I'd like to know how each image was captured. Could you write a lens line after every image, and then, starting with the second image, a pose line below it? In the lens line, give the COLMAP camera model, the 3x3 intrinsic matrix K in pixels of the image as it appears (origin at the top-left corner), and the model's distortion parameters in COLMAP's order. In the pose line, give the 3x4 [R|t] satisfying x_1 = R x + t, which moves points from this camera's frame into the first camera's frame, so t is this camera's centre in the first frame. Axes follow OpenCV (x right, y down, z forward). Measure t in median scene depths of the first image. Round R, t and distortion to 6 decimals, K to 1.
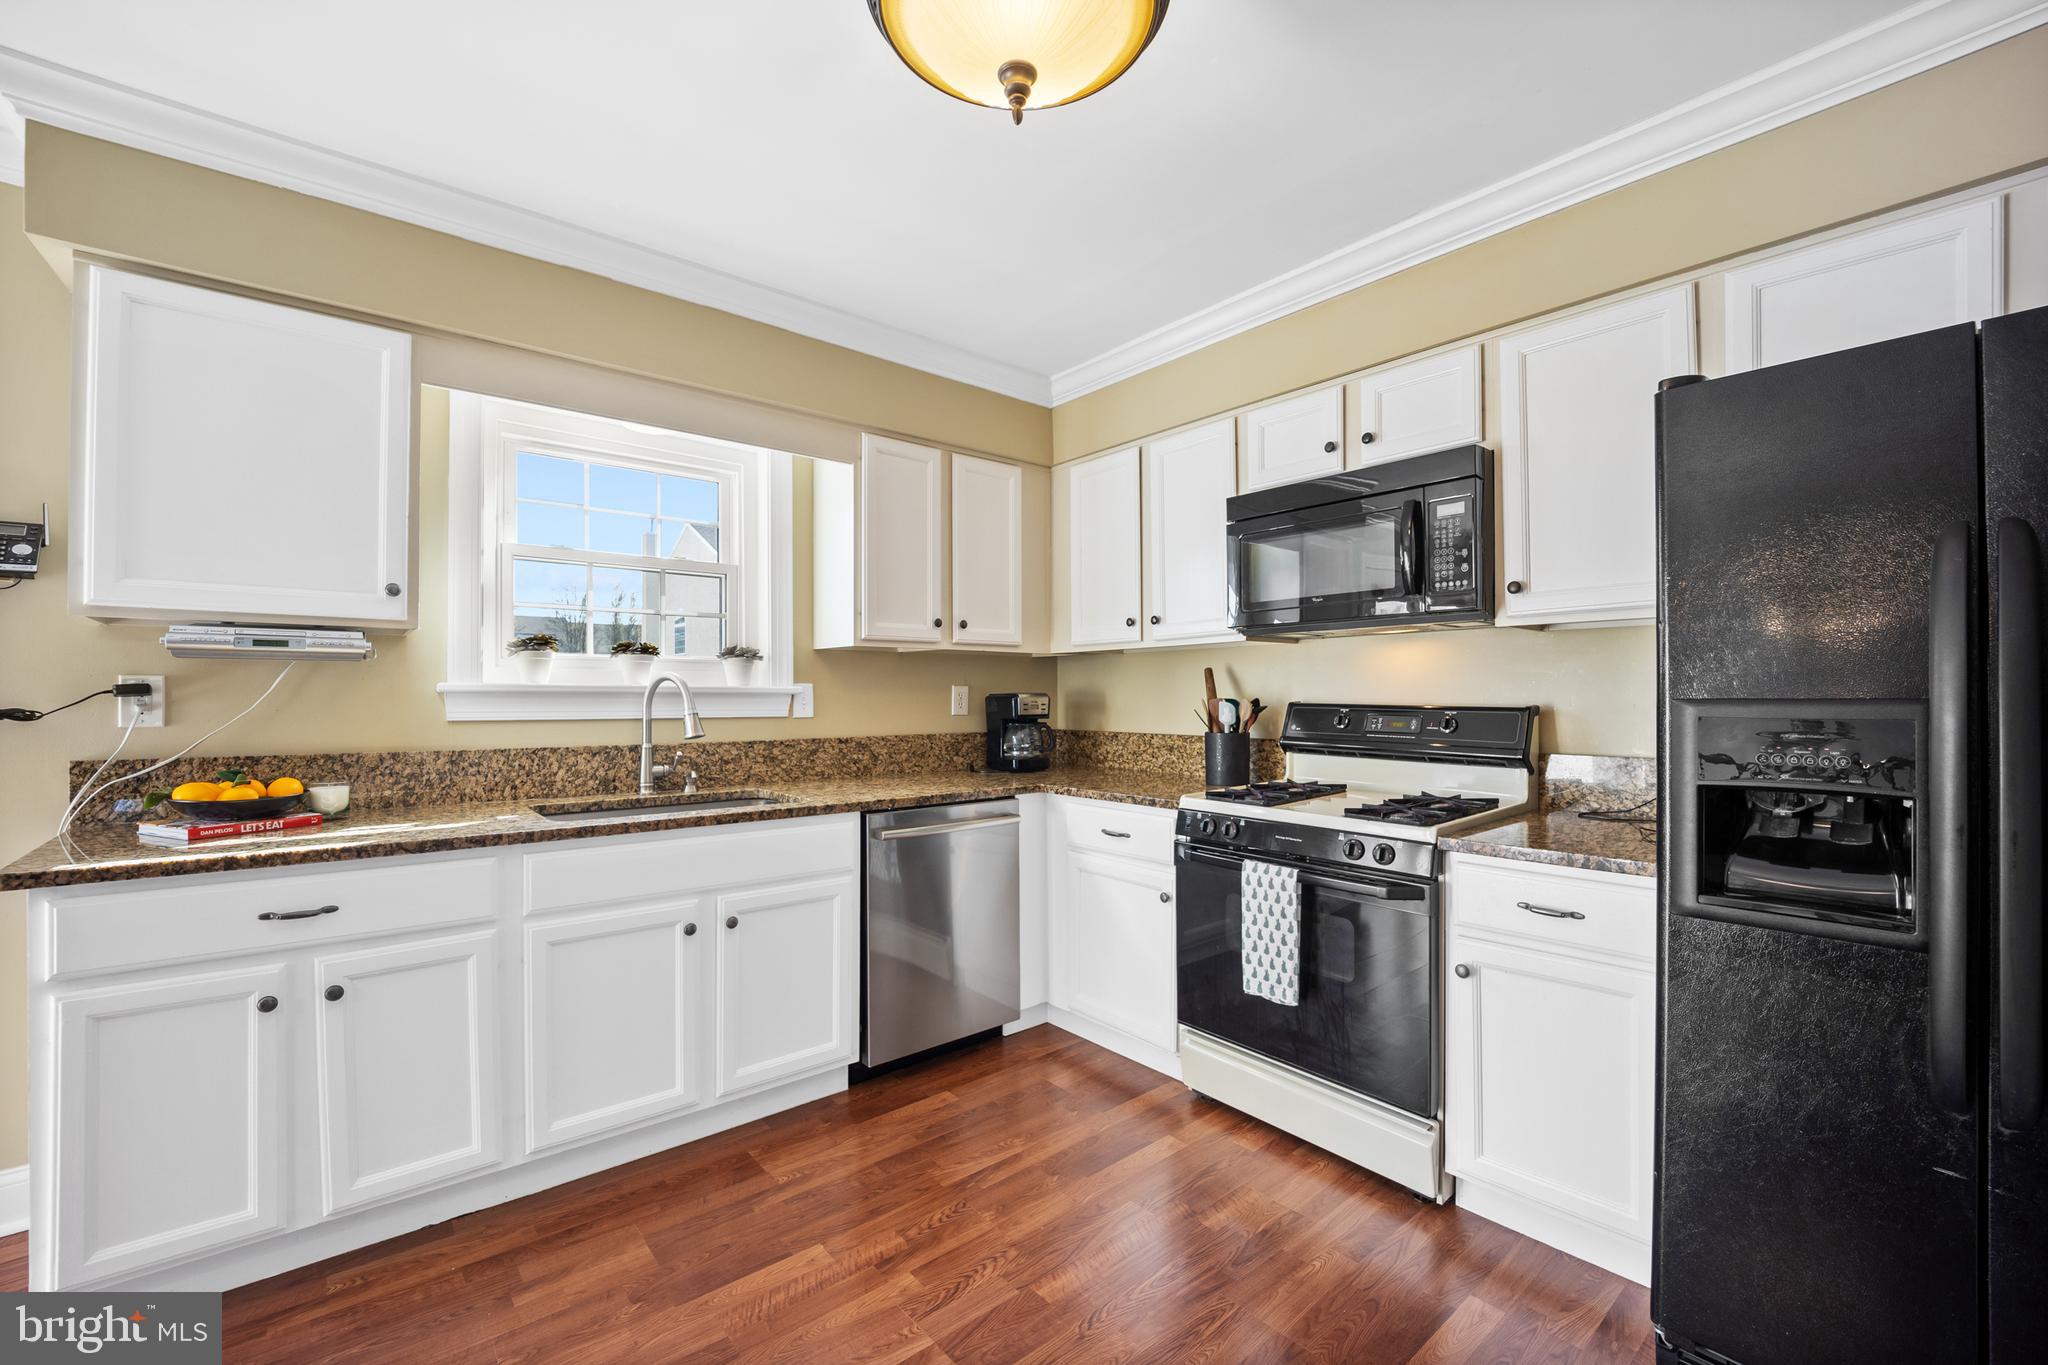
lens RADIAL K [[845.9, 0, 1022.2], [0, 845.9, 702.2], [0, 0, 1]] dist [-0.000576, -0.000035]
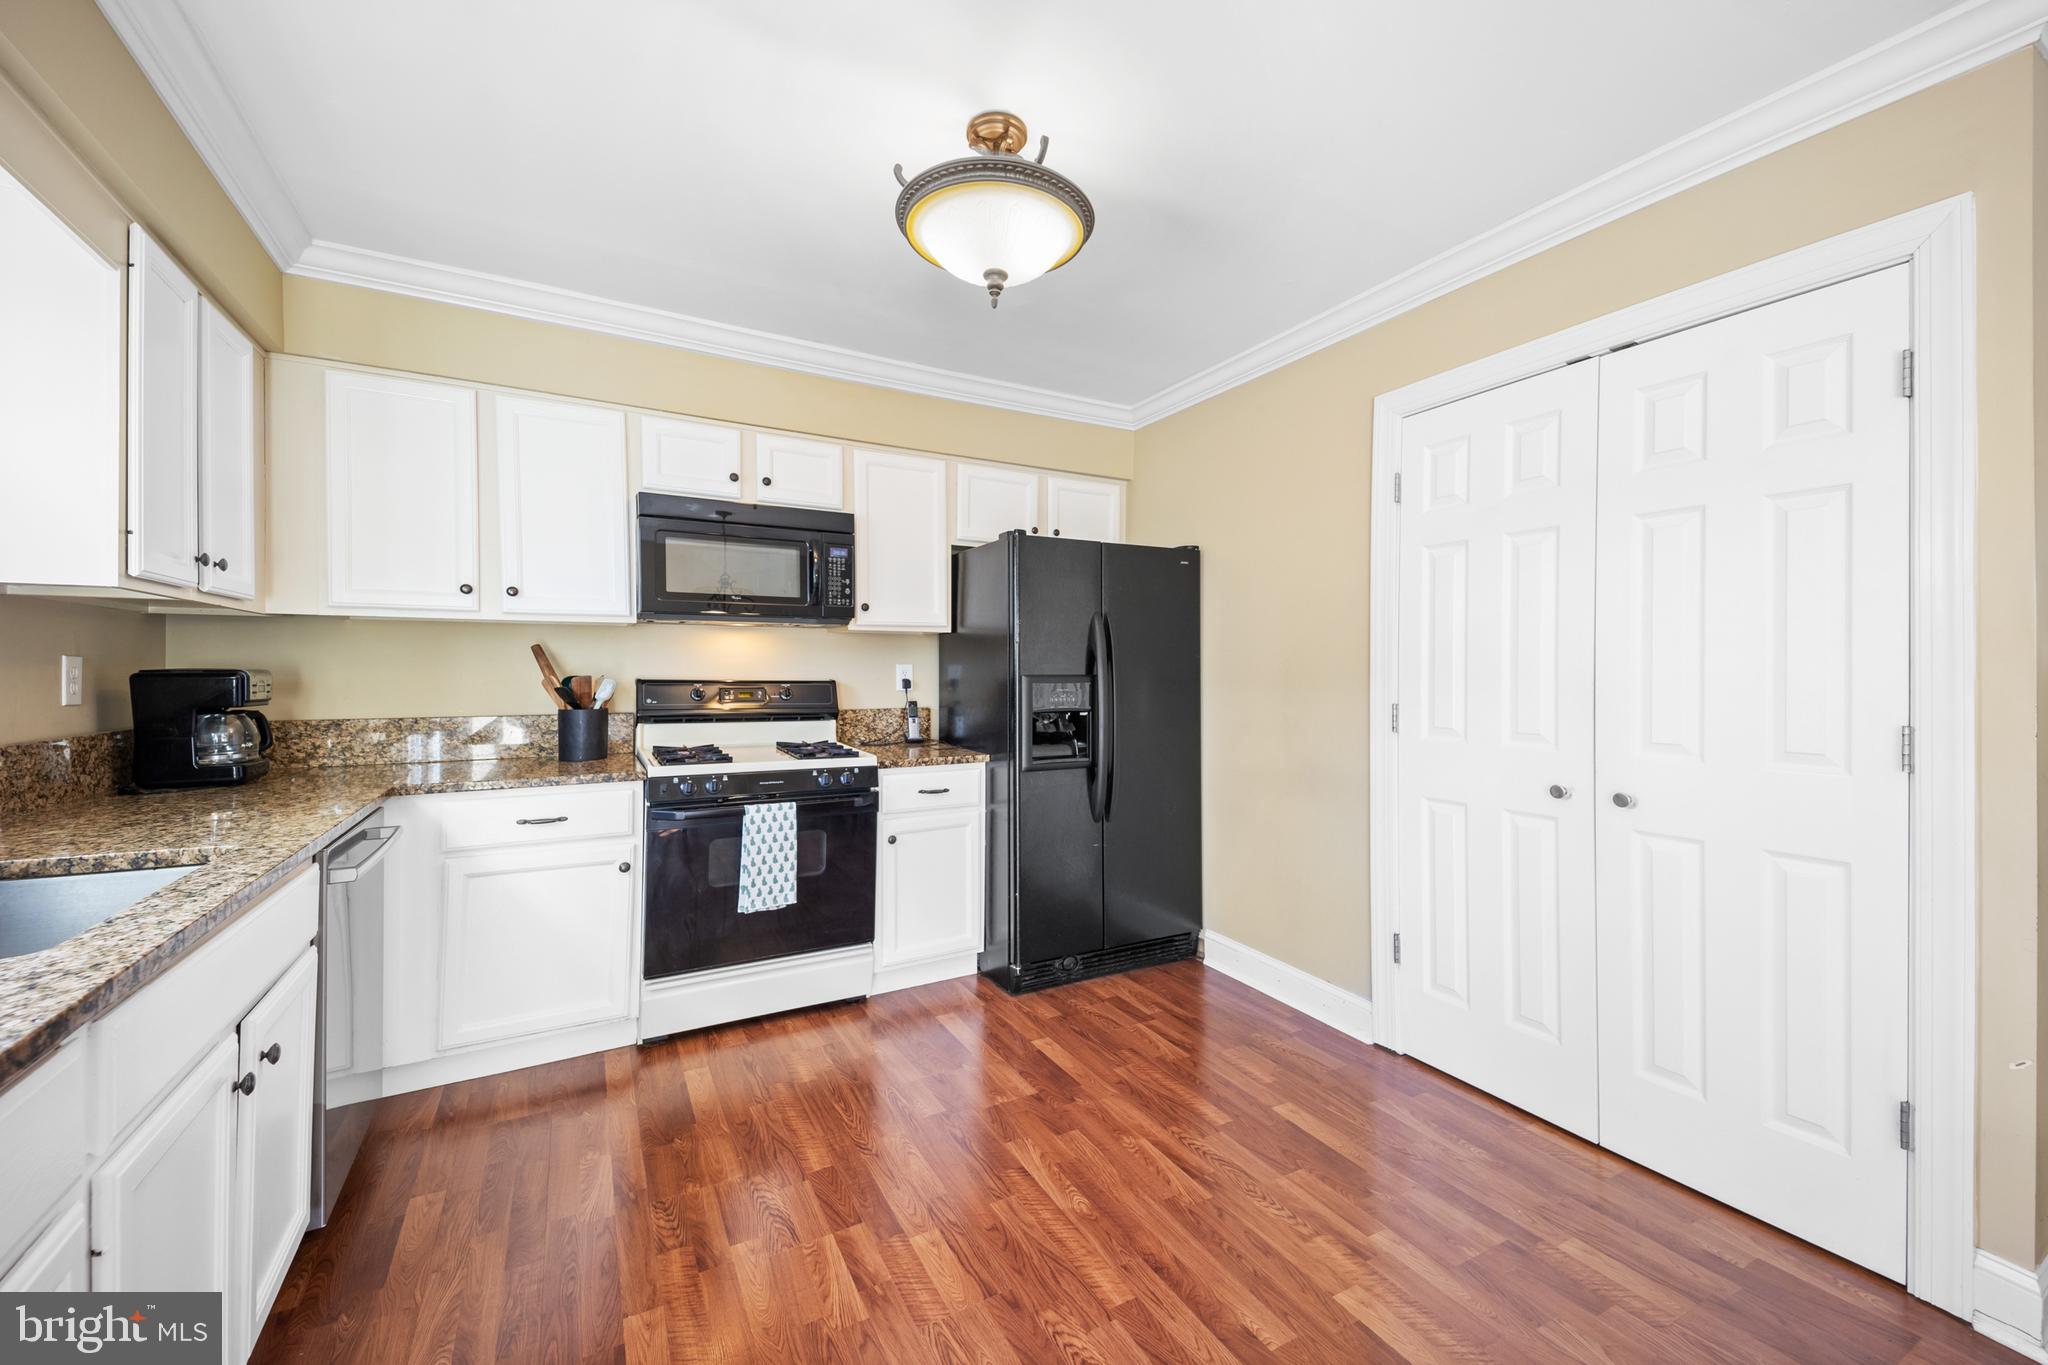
lens RADIAL K [[816.5, 0, 1024.0], [0, 816.5, 682.5], [0, 0, 1]] dist [0.074716, -0.000051]
pose [[0.197744, -0.009058, 0.980212, -0.818324], [0.006066, 0.999949, 0.008016, -0.001127], [-0.980235, 0.004361, 0.197789, 0.350726]]
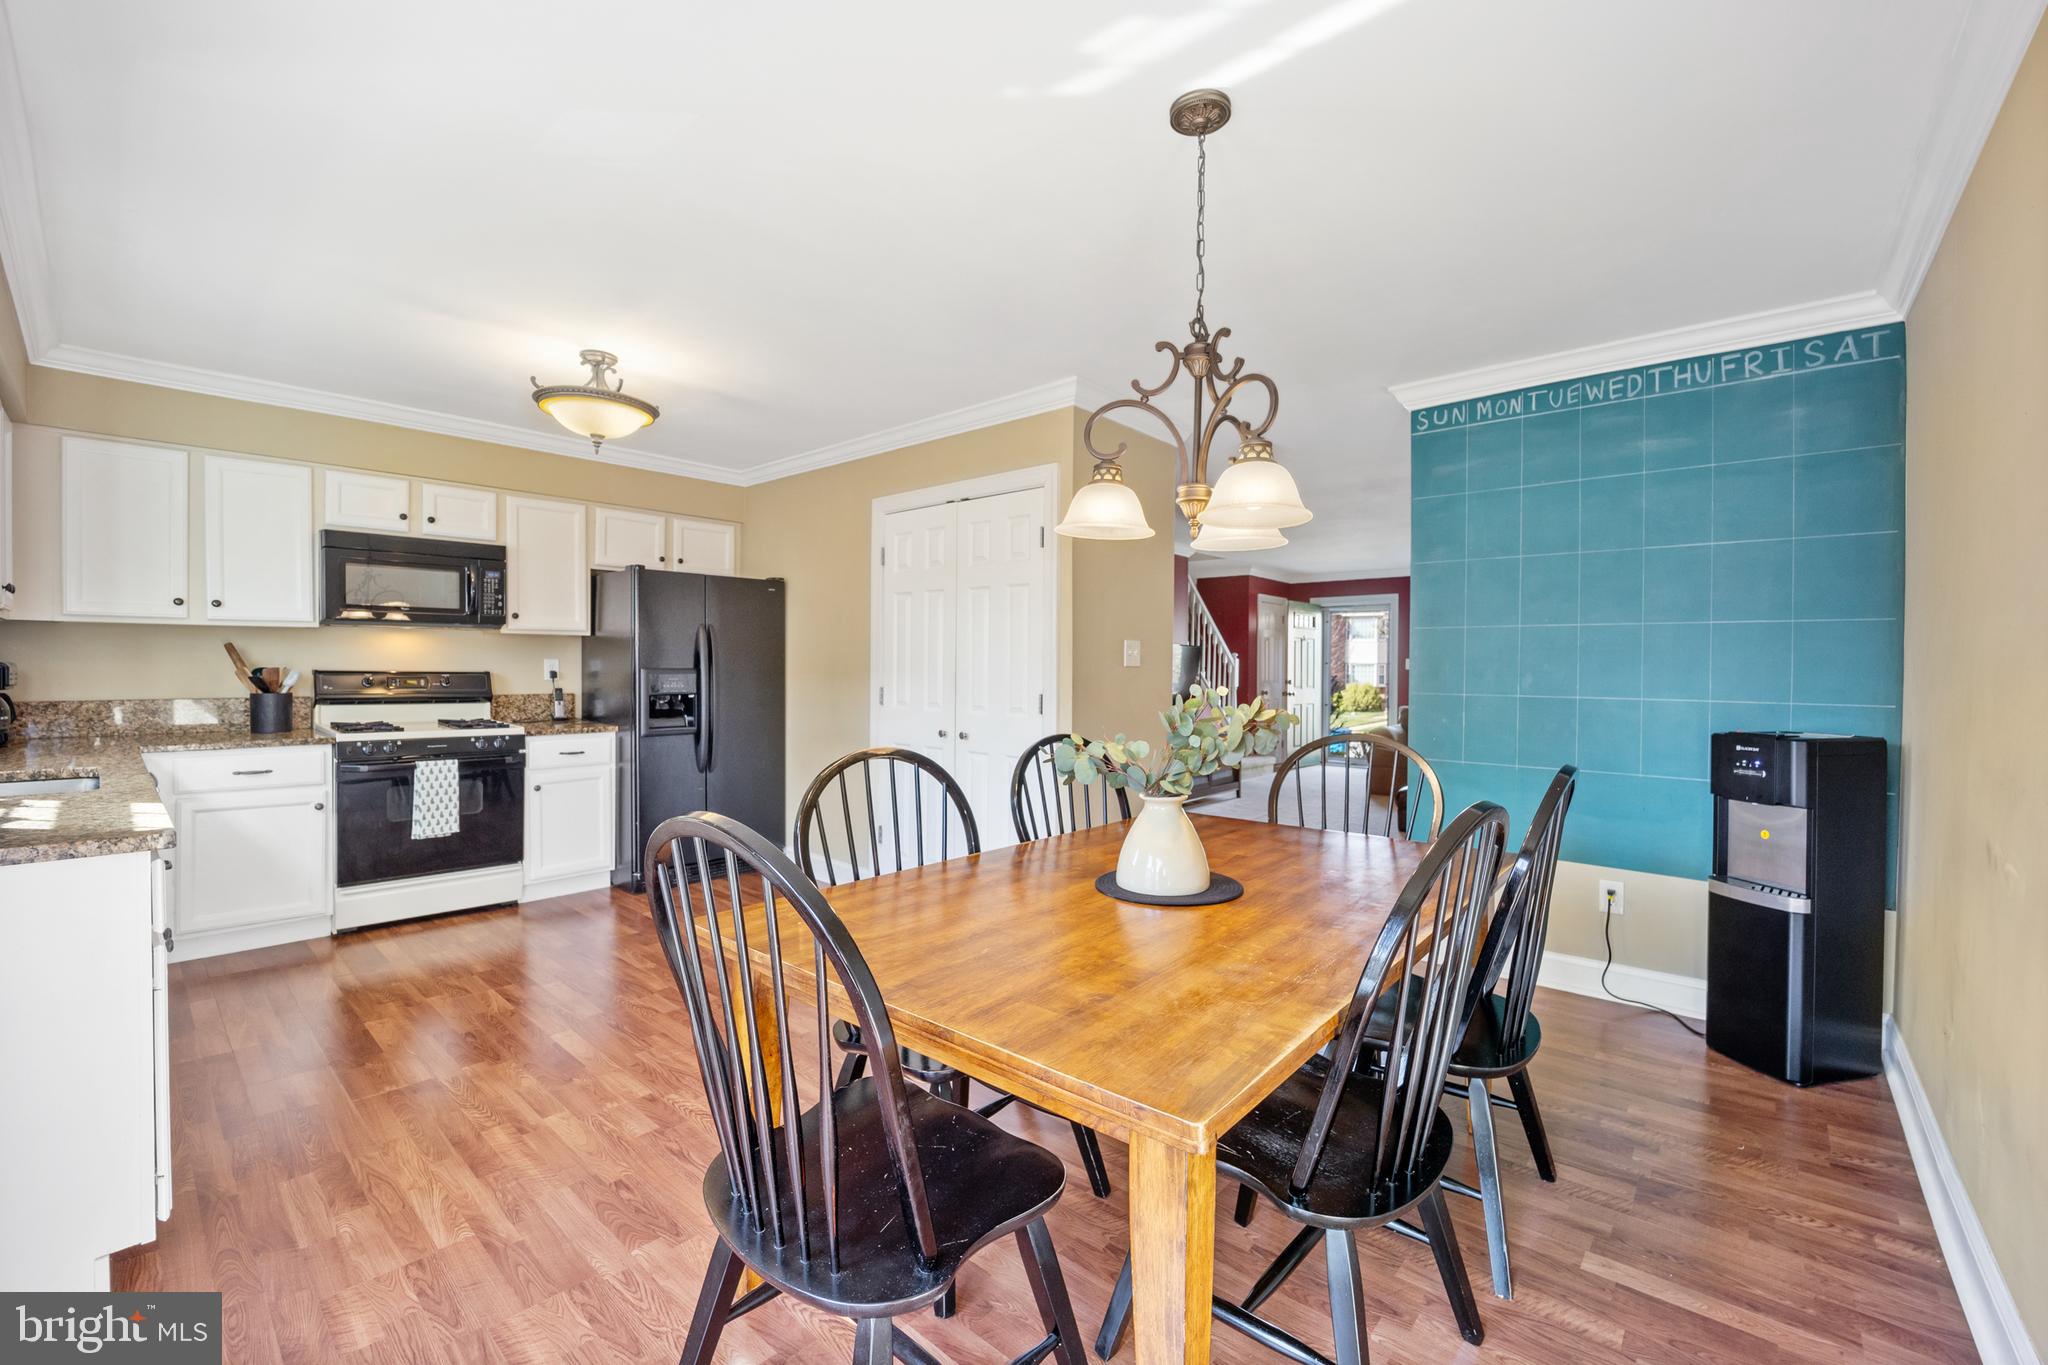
lens RADIAL K [[834.6, 0, 1024.0], [0, 834.6, 682.5], [0, 0, 1]] dist [-0.018104, -0.000004]
pose [[-0.145580, -0.017372, 0.989194, -1.529245], [0.000233, 0.999845, 0.017594, -0.003534], [-0.989346, 0.002791, -0.145553, 0.024904]]
